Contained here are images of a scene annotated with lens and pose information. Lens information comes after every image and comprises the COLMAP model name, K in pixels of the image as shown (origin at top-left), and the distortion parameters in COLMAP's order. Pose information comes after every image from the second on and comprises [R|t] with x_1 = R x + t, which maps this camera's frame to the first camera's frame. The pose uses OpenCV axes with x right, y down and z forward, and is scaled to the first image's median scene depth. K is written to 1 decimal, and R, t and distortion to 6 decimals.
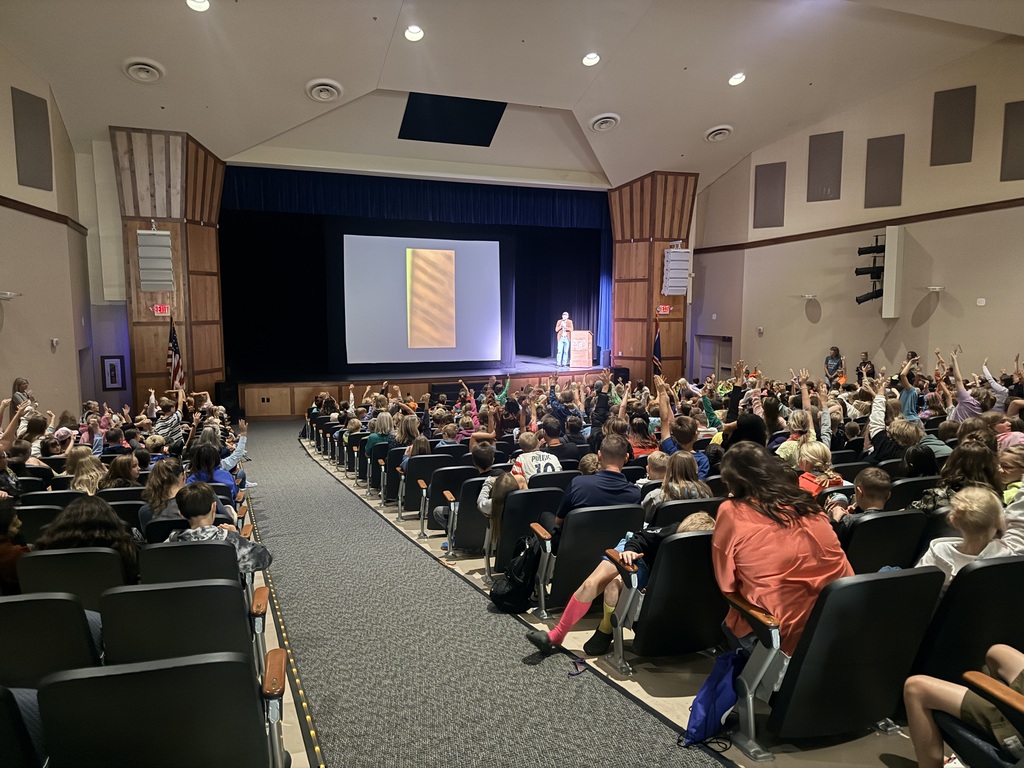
lens RADIAL K [[727.6, 0, 512.0], [0, 727.6, 384.0], [0, 0, 1]] dist [0.003202, -0.002750]
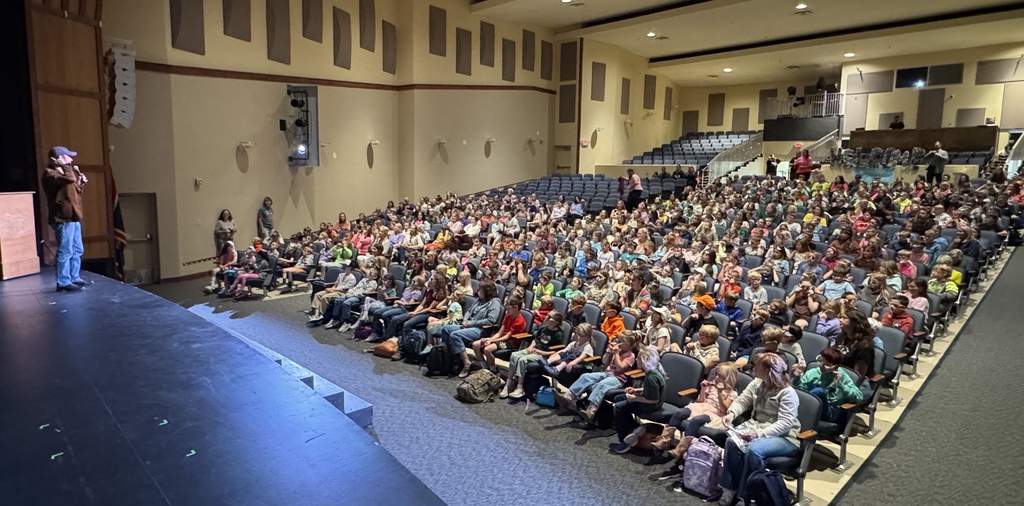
lens RADIAL K [[609.8, 0, 512.0], [0, 609.8, 253.0], [0, 0, 1]] dist [-0.000858, -0.000202]
pose [[-0.408123, -0.098130, 0.907637, -0.496153], [0.127238, 0.978388, 0.162993, -0.078947], [-0.904016, 0.182007, -0.386817, 1.182029]]
